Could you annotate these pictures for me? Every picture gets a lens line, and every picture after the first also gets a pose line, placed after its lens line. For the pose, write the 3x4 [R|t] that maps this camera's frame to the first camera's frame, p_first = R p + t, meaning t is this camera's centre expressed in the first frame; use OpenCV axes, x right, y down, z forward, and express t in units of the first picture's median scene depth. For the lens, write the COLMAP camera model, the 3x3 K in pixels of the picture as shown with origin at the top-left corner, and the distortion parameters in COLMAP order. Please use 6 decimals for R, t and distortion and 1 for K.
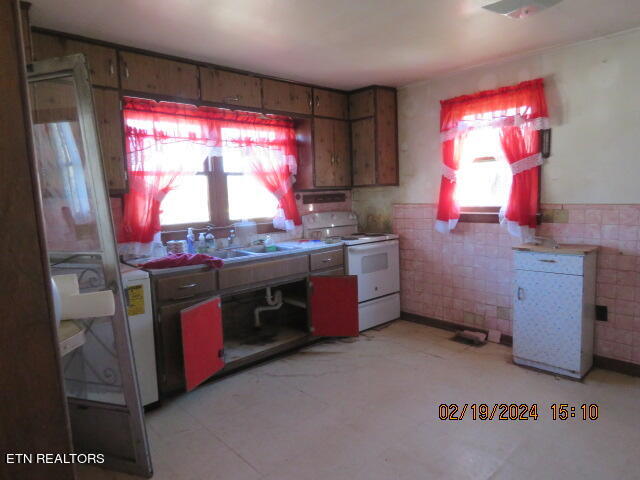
lens RADIAL K [[409.1, 0, 318.3], [0, 409.1, 240.8], [0, 0, 1]] dist [-0.005196, -0.002756]
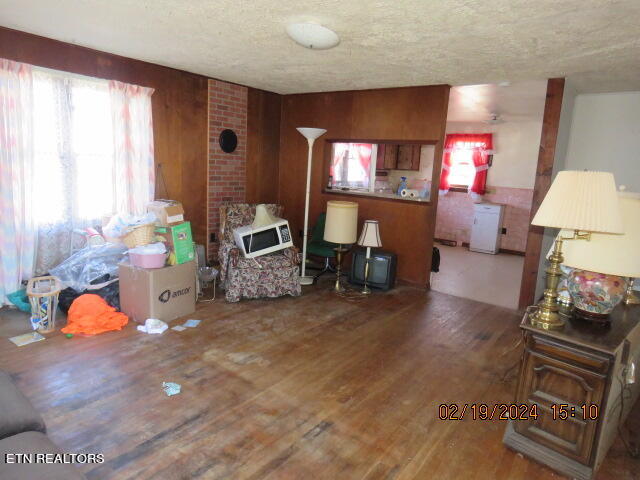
lens RADIAL K [[409.1, 0, 326.2], [0, 409.1, 243.2], [0, 0, 1]] dist [-0.005196, -0.002756]
pose [[0.976387, 0.056693, 0.208455, -0.766347], [-0.072378, 0.995029, 0.068398, 0.135622], [-0.203541, -0.081870, 0.975637, -1.060636]]
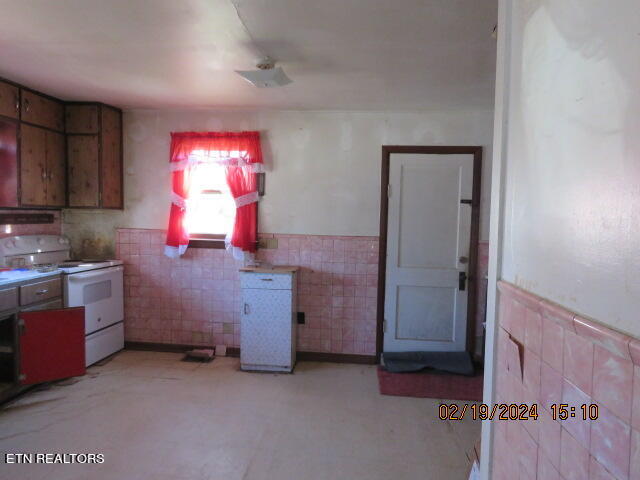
lens RADIAL K [[409.1, 0, 319.4], [0, 409.1, 241.2], [0, 0, 1]] dist [-0.005196, -0.002756]
pose [[0.746546, 0.014146, 0.665183, -0.115777], [0.025718, 0.998413, -0.050097, -0.000554], [-0.664836, 0.054507, 0.744998, -0.023607]]
